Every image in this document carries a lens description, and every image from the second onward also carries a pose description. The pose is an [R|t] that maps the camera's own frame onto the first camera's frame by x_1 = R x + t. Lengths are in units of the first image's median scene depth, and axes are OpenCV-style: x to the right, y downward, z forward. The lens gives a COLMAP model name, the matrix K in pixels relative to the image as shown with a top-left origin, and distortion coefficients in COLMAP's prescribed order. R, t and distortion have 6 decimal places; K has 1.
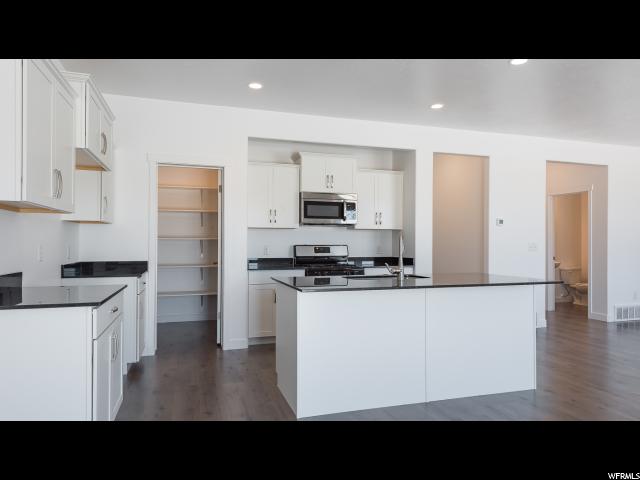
lens RADIAL K [[427.0, 0, 320.0], [0, 427.0, 240.0], [0, 0, 1]] dist [0.004404, 0.001428]
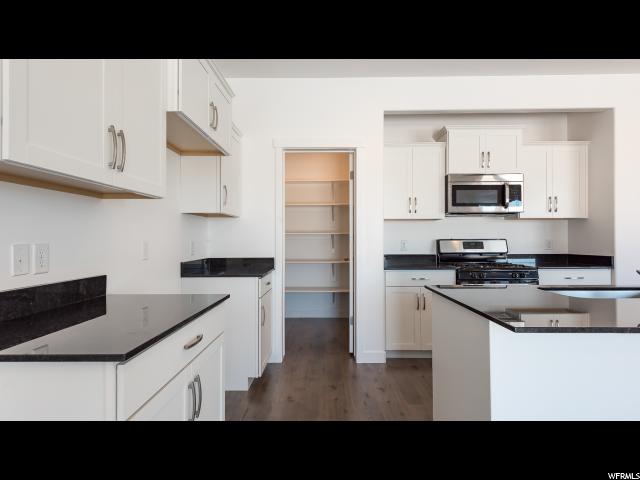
lens RADIAL K [[362.3, 0, 320.0], [0, 362.3, 240.0], [0, 0, 1]] dist [0.022758, 0.000037]
pose [[0.951351, -0.004270, -0.308079, -0.064034], [0.008144, 0.999903, 0.011291, 0.003342], [0.308001, -0.013250, 0.951294, 0.259300]]
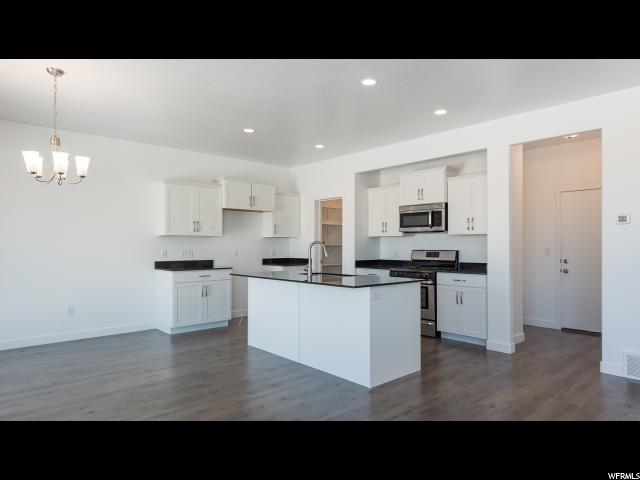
lens RADIAL K [[401.2, 0, 320.0], [0, 401.2, 240.0], [0, 0, 1]] dist [0.000646, -0.000090]
pose [[0.407246, -0.019580, -0.913109, 0.913437], [0.006746, 0.999807, -0.018430, 0.002640], [0.913294, 0.001346, 0.407300, 0.326004]]
